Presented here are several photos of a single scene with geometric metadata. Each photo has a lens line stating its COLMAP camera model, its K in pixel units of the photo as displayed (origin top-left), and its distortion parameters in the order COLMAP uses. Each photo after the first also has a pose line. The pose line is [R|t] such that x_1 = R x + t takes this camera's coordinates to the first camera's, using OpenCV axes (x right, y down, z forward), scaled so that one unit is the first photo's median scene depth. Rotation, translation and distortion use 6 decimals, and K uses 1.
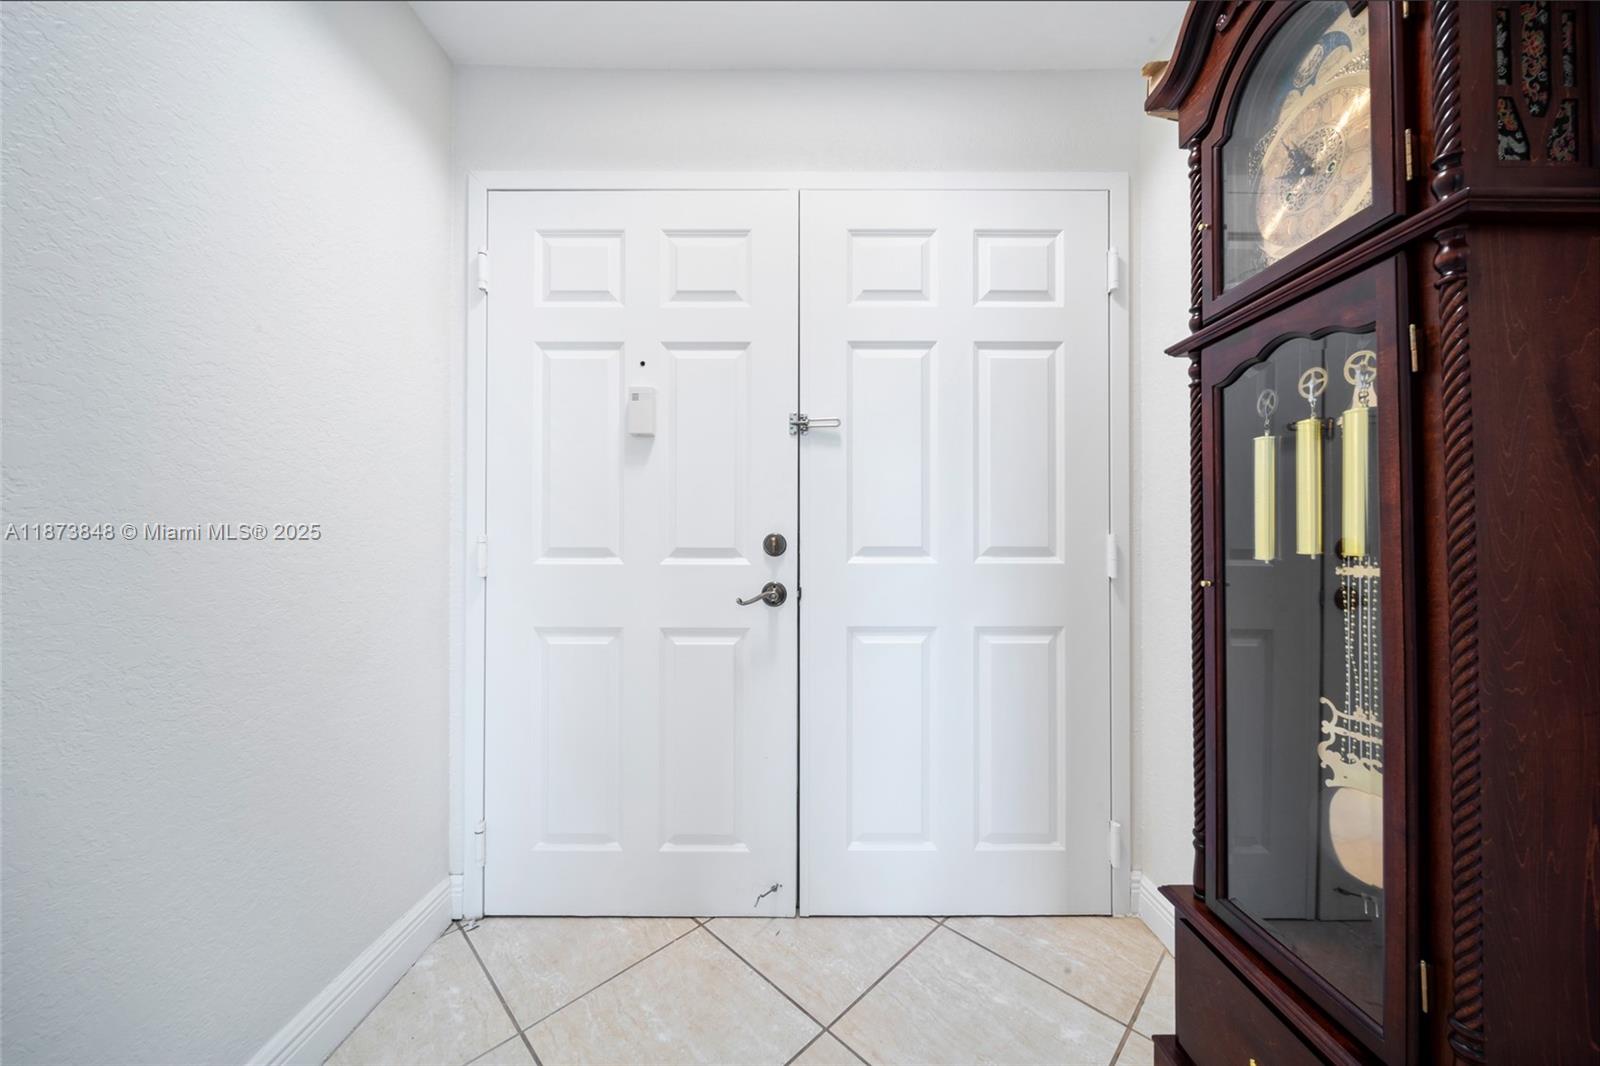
lens RADIAL K [[558.7, 0, 804.8], [0, 558.7, 534.0], [0, 0, 1]] dist [-0.000157, -0.000083]
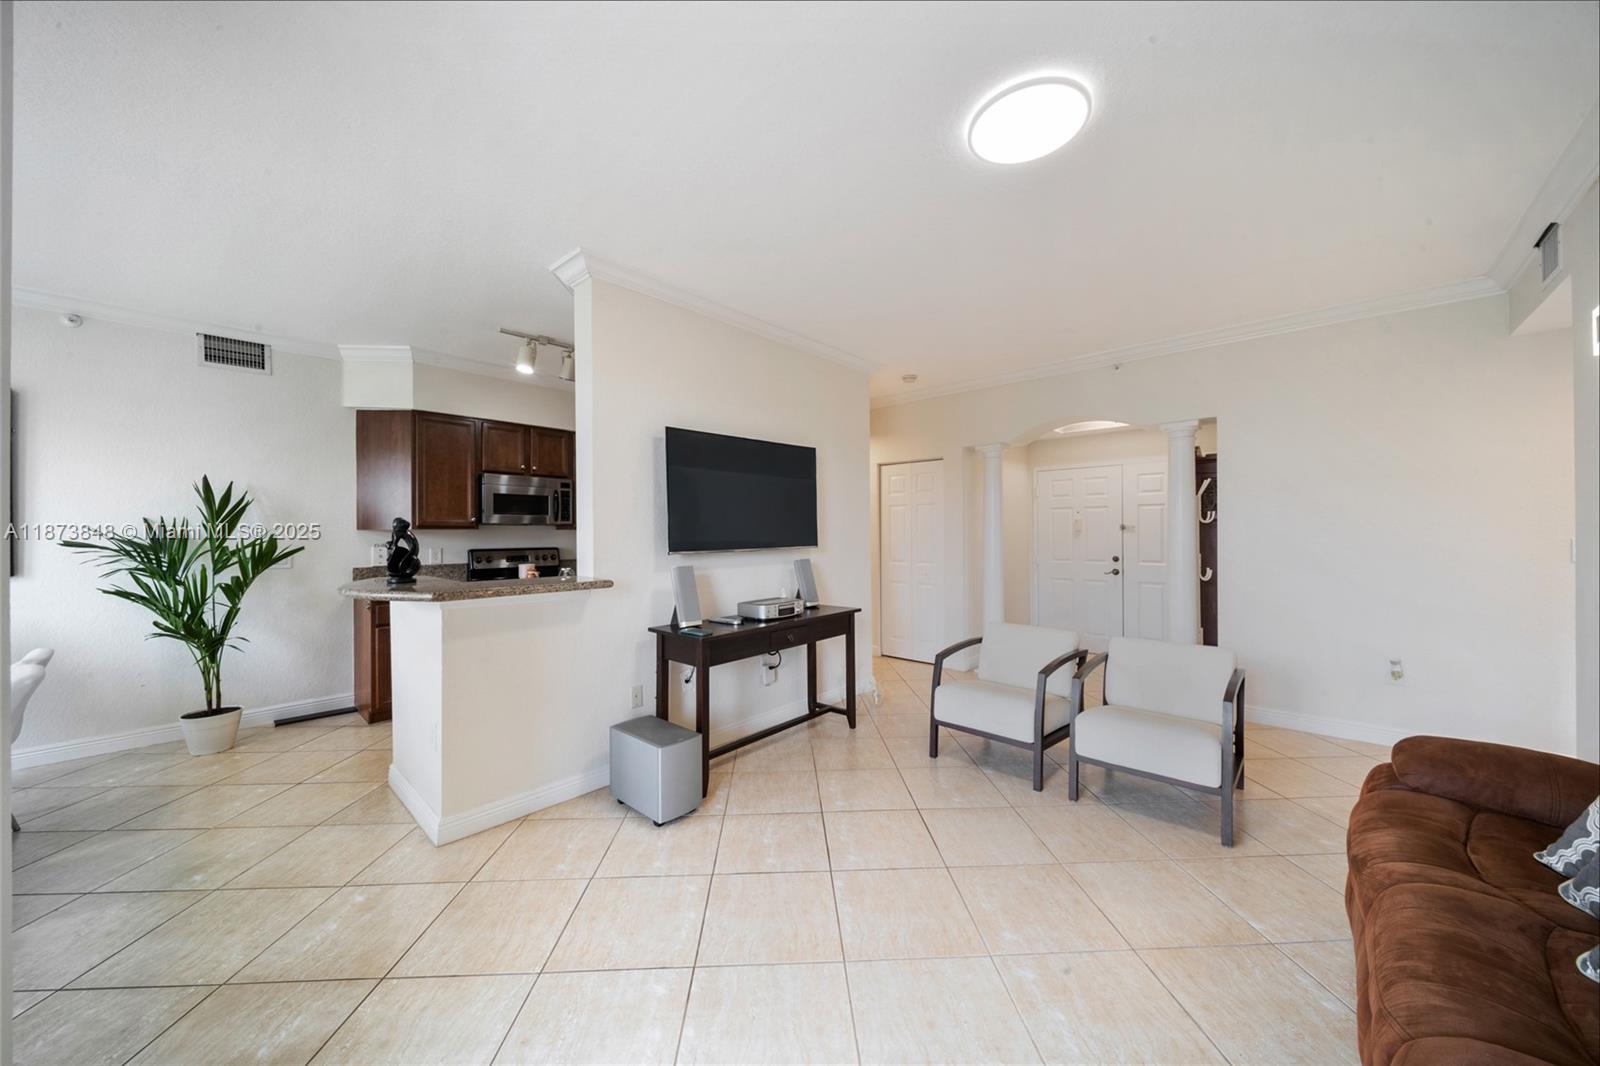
lens RADIAL K [[558.7, 0, 804.8], [0, 558.7, 534.0], [0, 0, 1]] dist [-0.000157, -0.000083]
pose [[0.736985, -0.005224, -0.675889, 0.961665], [0.013923, 0.999875, 0.007453, -0.208950], [0.675766, -0.014903, 0.736965, -3.245030]]
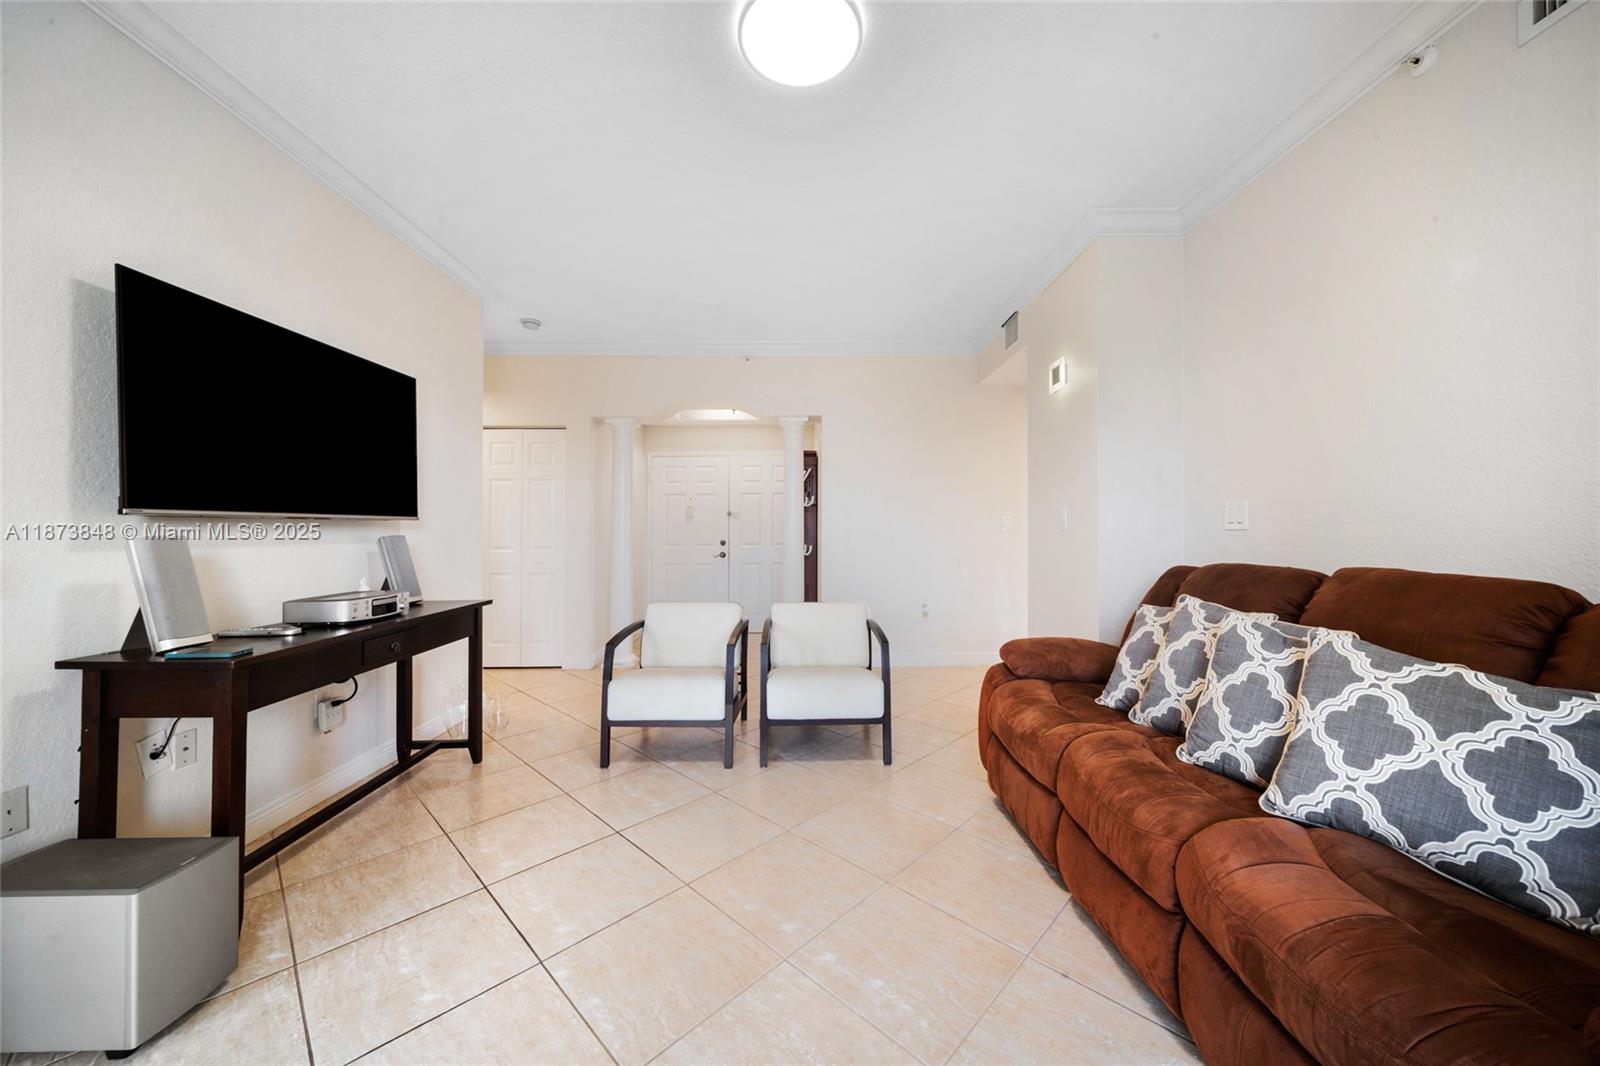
lens RADIAL K [[560.5, 0, 800.6], [0, 560.5, 528.8], [0, 0, 1]] dist [0.008465, -0.004676]
pose [[0.999909, -0.005953, 0.012073, 0.469458], [0.005931, 0.999981, 0.001840, -0.088698], [-0.012084, -0.001768, 0.999925, -3.145289]]
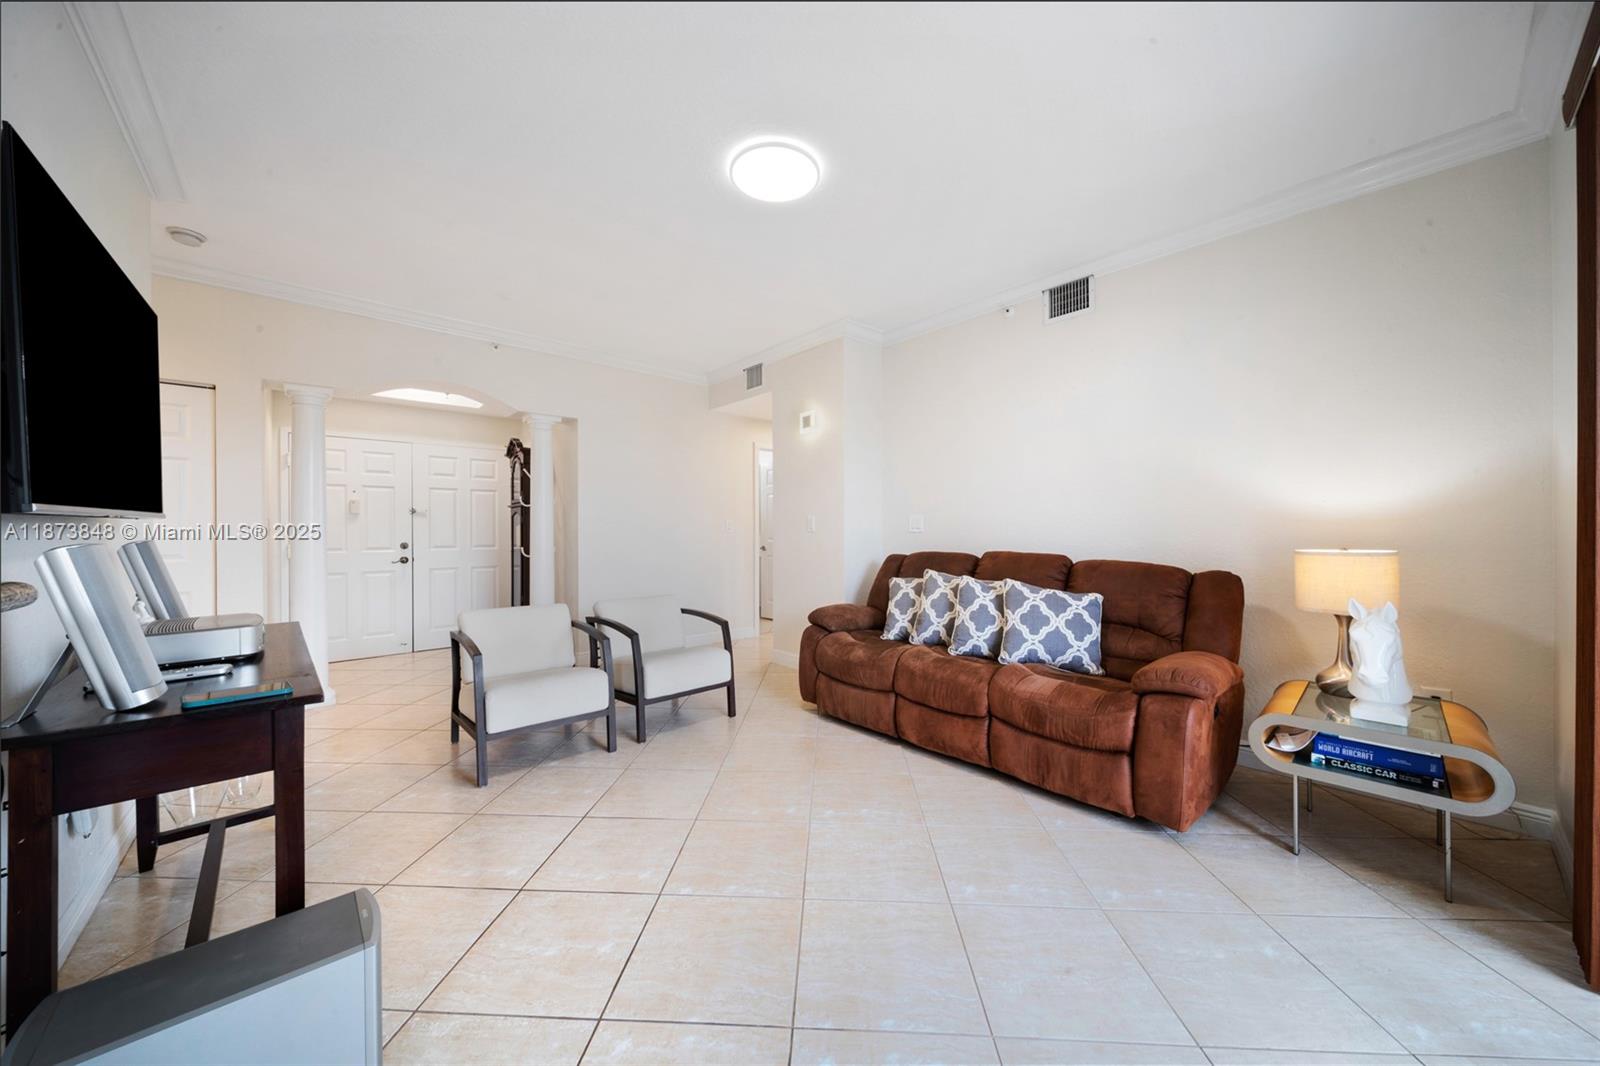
lens RADIAL K [[558.7, 0, 804.8], [0, 558.7, 534.0], [0, 0, 1]] dist [-0.000157, -0.000083]
pose [[0.740447, -0.007550, 0.672073, -0.540798], [-0.002005, 0.999908, 0.013442, -0.104749], [-0.672112, -0.011301, 0.740363, -3.221574]]
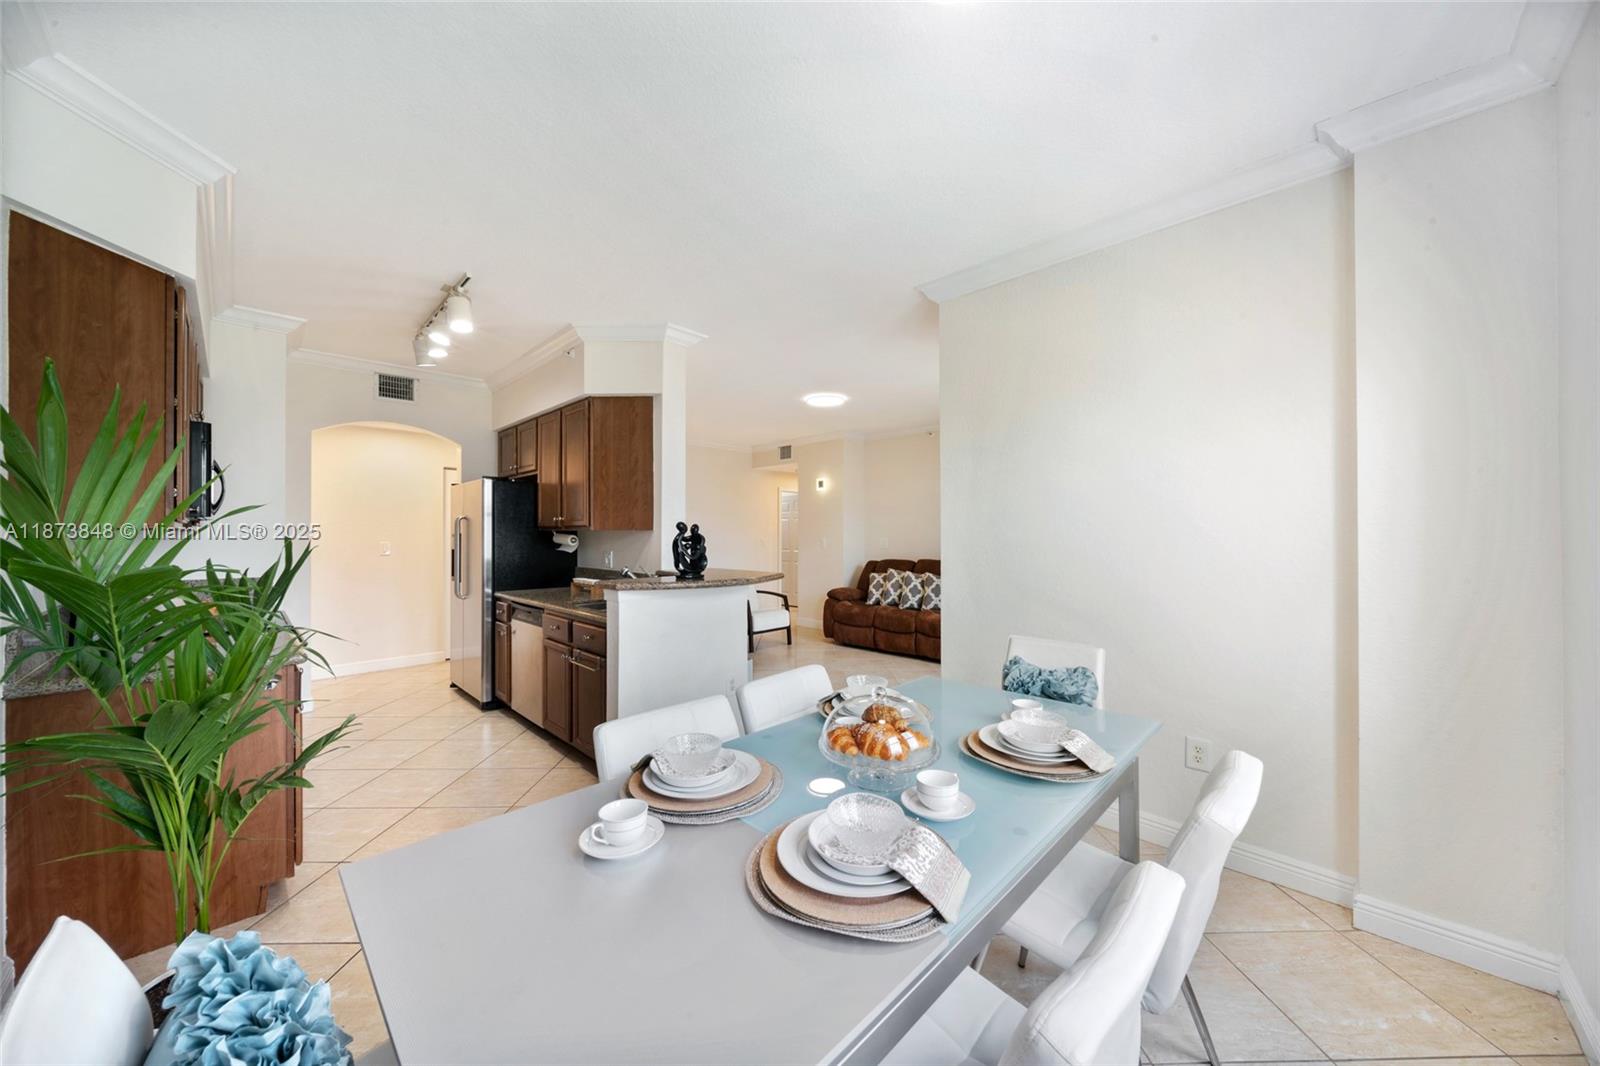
lens RADIAL K [[560.5, 0, 800.6], [0, 560.5, 528.8], [0, 0, 1]] dist [0.008465, -0.004676]
pose [[0.703433, 0.004336, 0.710748, -2.341494], [-0.003515, 0.999990, -0.002622, -0.234241], [-0.710753, -0.000653, 0.703442, -4.531831]]
